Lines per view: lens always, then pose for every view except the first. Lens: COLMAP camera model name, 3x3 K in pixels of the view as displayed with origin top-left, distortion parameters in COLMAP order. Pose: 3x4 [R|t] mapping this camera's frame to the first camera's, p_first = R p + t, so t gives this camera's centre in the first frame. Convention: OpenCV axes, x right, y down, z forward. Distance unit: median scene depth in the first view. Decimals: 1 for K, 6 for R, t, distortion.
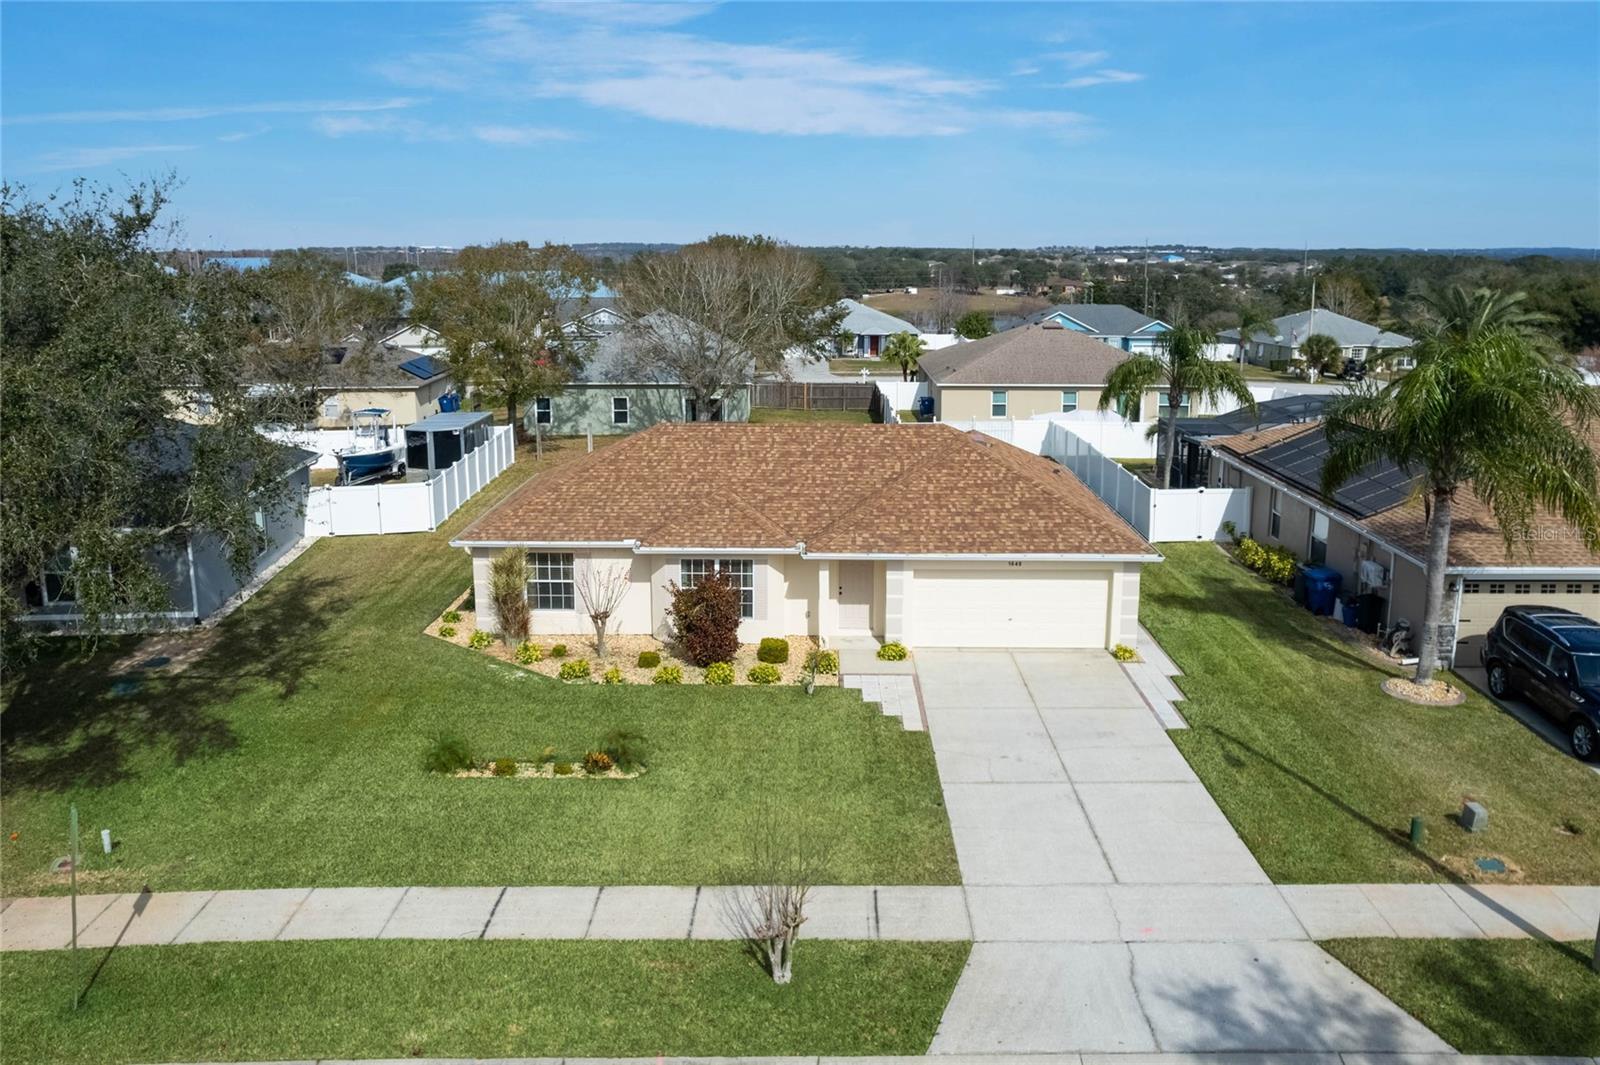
lens RADIAL K [[1127.7, 0, 807.4], [0, 1127.7, 426.4], [0, 0, 1]] dist [-0.020655, 0.004836]
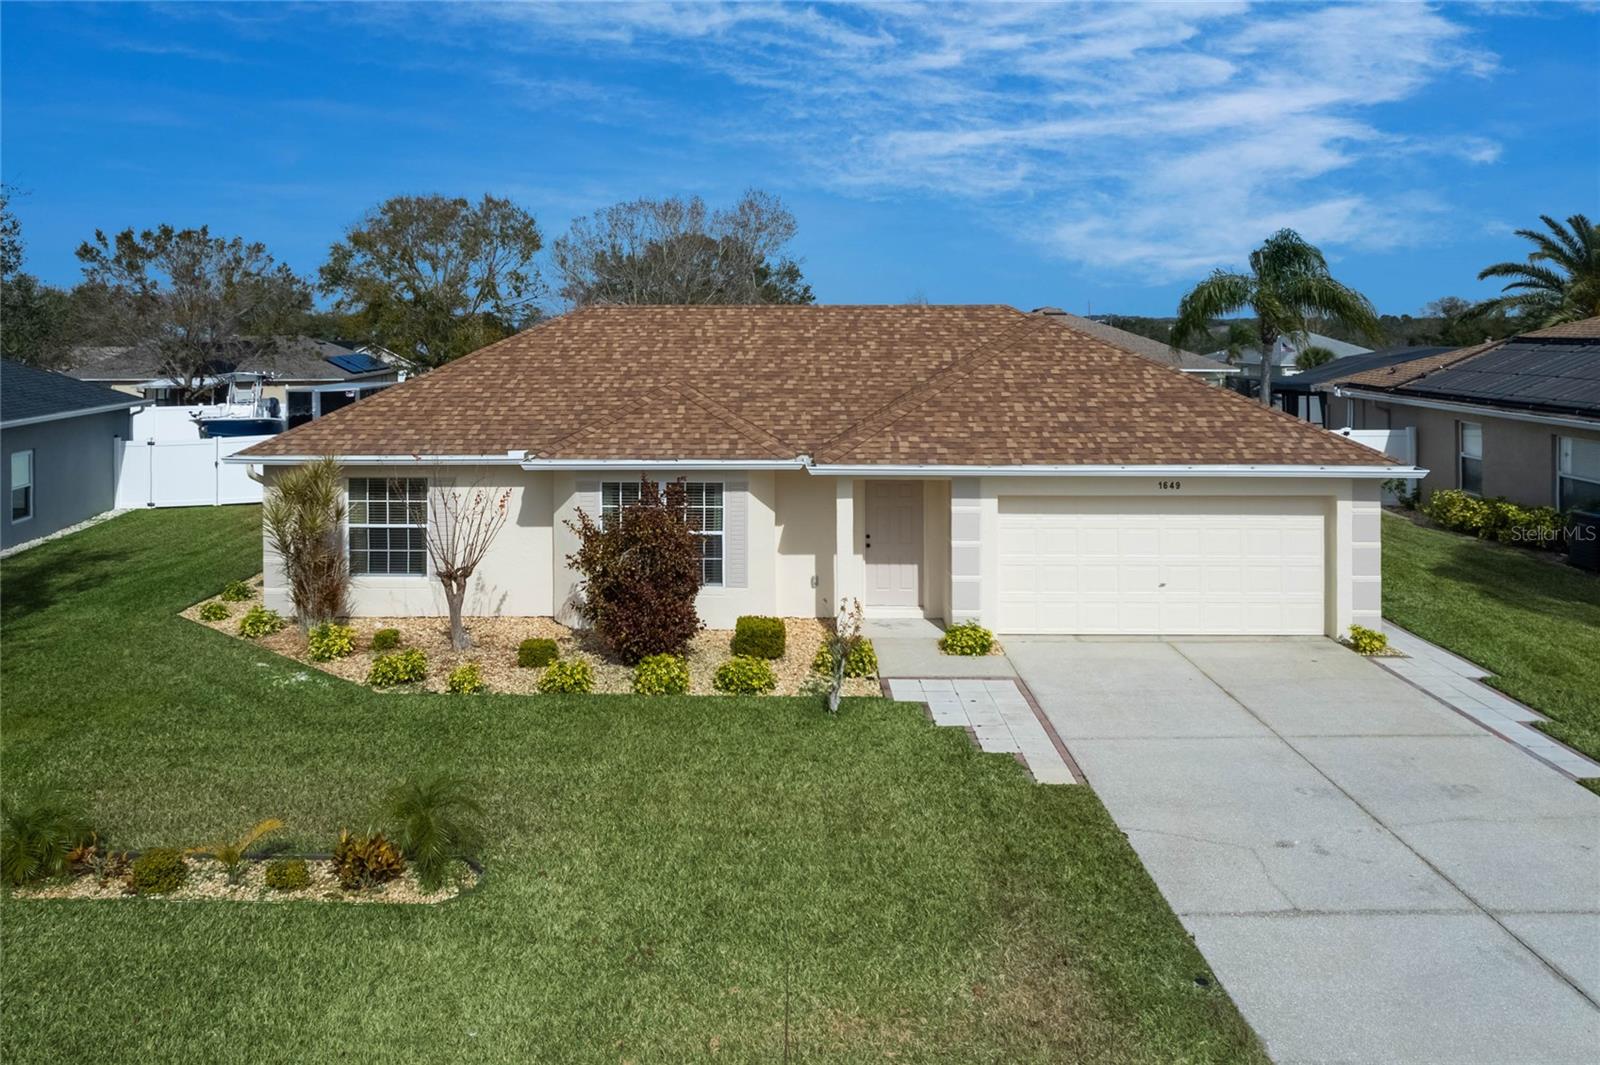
lens RADIAL K [[1073.1, 0, 768.2], [0, 1073.1, 308.3], [0, 0, 1]] dist [-0.029871, 0.015138]
pose [[0.999996, -0.001905, -0.001978, -0.023521], [0.001569, 0.987510, -0.157547, 0.117276], [0.002253, 0.157543, 0.987510, 0.431555]]
